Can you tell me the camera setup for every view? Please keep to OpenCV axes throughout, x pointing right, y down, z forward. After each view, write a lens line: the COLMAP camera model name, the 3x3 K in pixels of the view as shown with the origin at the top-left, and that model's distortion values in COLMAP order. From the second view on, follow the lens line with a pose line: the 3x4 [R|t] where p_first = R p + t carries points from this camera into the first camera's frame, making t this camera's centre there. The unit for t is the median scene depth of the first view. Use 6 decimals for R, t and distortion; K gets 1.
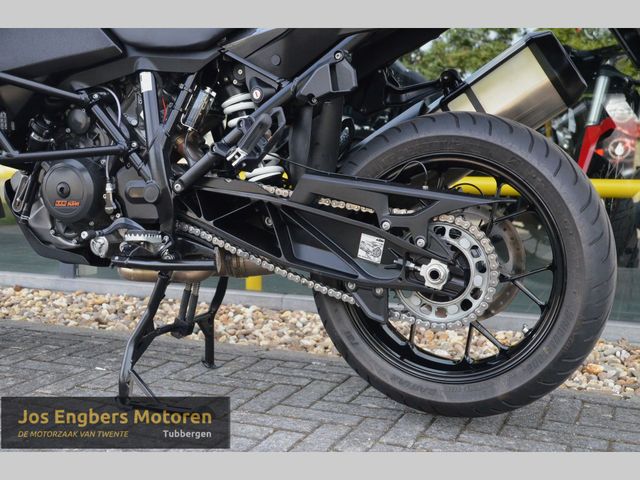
lens RADIAL K [[731.6, 0, 323.0], [0, 731.6, 244.0], [0, 0, 1]] dist [0.046284, 0.000000]
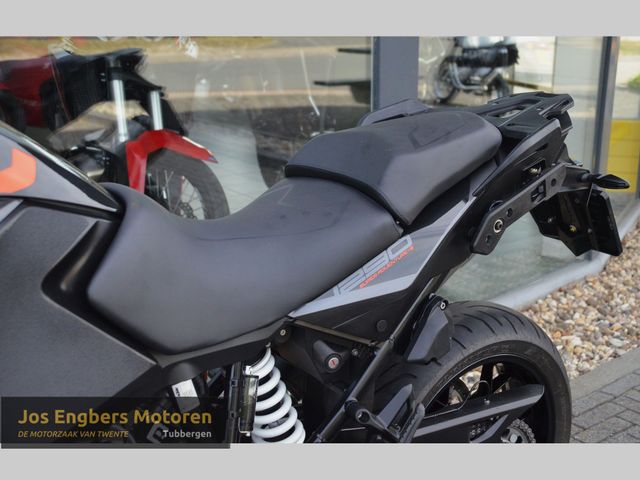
lens RADIAL K [[805.6, 0, 327.0], [0, 805.6, 236.3], [0, 0, 1]] dist [0.088314, 0.000000]
pose [[0.535599, -0.255543, 0.804880, -0.713397], [0.104644, 0.965853, 0.237017, -0.512414], [-0.837964, -0.042720, 0.544051, 0.523334]]
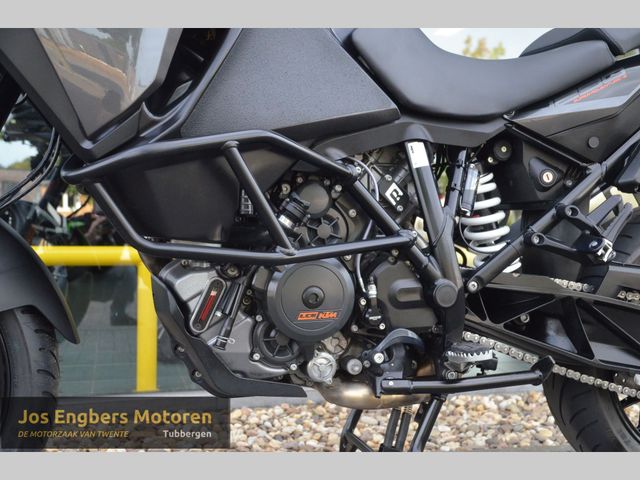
lens RADIAL K [[731.6, 0, 328.4], [0, 731.6, 239.2], [0, 0, 1]] dist [0.046284, 0.000000]
pose [[0.786368, -0.020702, 0.617411, -0.812845], [0.060771, 0.997183, -0.043965, -0.101606], [-0.614761, 0.072094, 0.785411, 0.449537]]
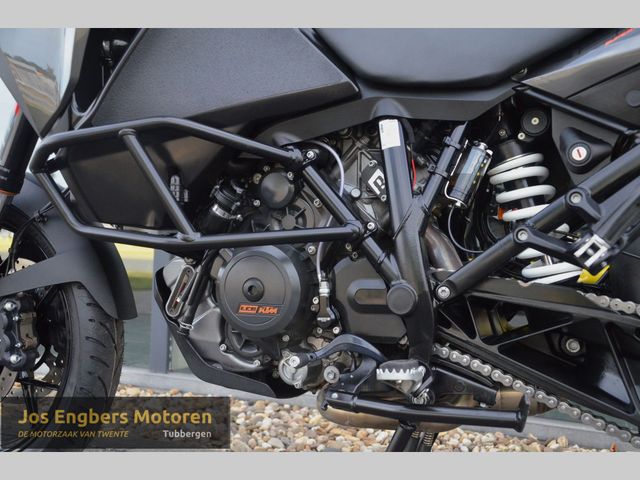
lens RADIAL K [[731.6, 0, 321.7], [0, 731.6, 243.0], [0, 0, 1]] dist [0.046284, 0.000000]
pose [[0.999620, 0.019397, -0.019564, -0.290270], [-0.021117, 0.995540, -0.091951, -0.057930], [0.017693, 0.092329, 0.995571, 0.339725]]
